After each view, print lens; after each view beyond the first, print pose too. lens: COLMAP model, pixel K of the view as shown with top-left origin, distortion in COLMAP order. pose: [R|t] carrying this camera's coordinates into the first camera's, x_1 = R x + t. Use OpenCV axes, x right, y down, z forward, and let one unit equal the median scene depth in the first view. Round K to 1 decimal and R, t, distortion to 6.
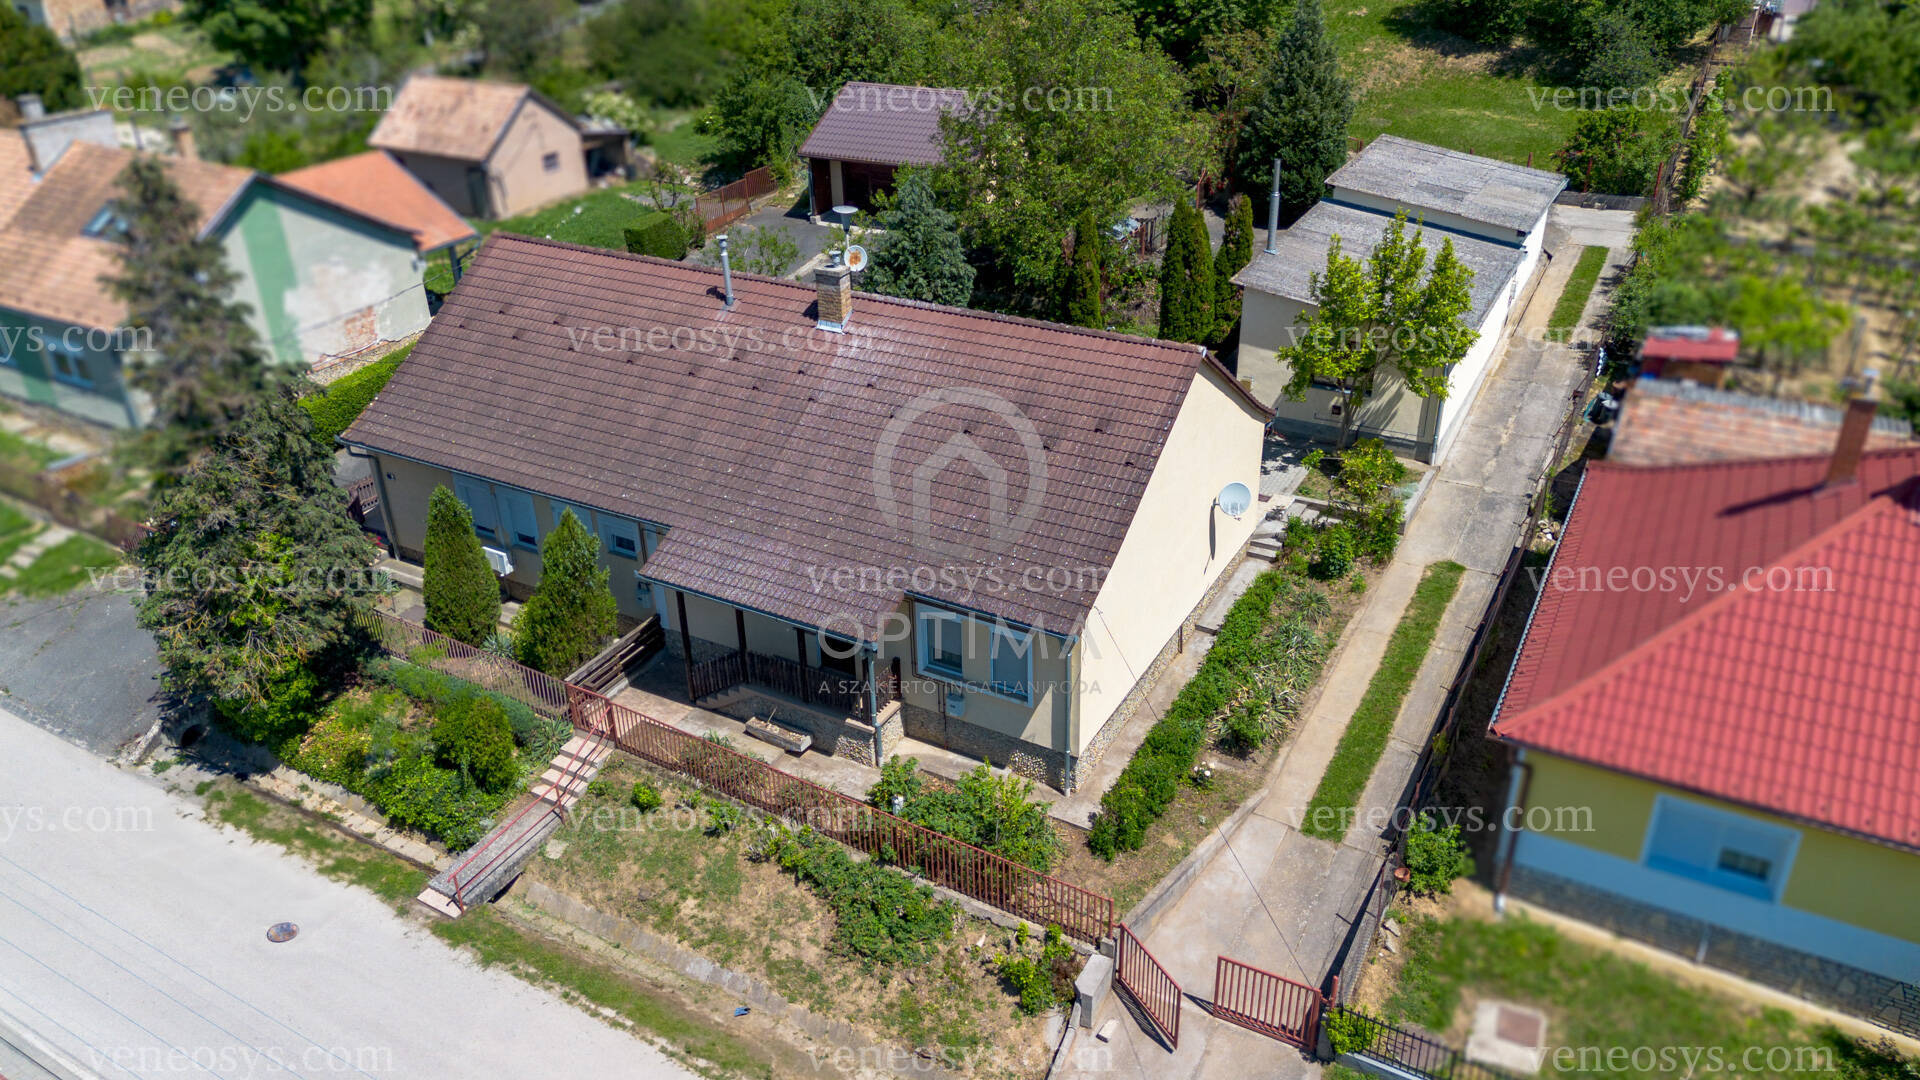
lens RADIAL K [[1401.3, 0, 983.5], [0, 1401.3, 493.7], [0, 0, 1]] dist [0.064711, -0.059654]
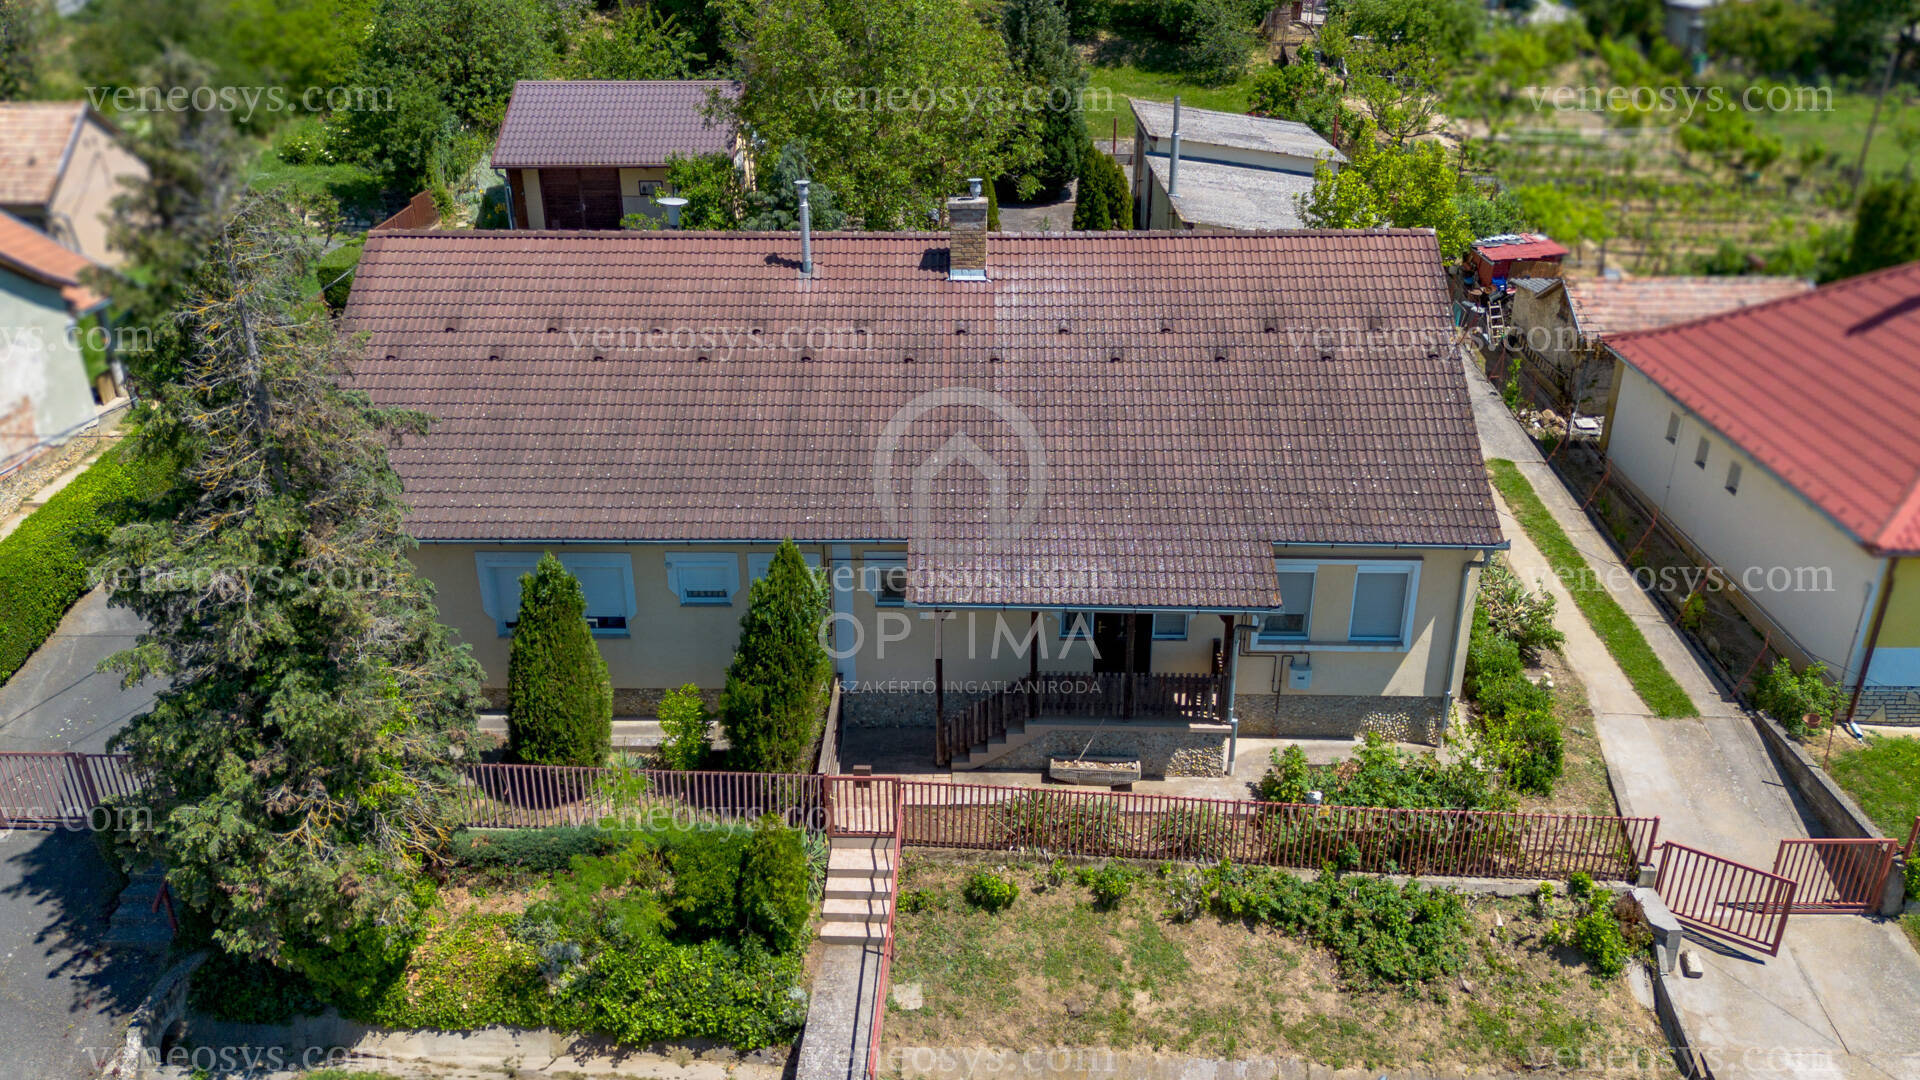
lens RADIAL K [[1401.3, 0, 962.8], [0, 1401.3, 518.2], [0, 0, 1]] dist [0.064711, -0.059654]
pose [[0.885179, -0.177750, 0.429957, -0.529282], [0.194890, 0.980816, 0.004251, 0.014751], [-0.422464, 0.080032, 0.902839, 0.310856]]
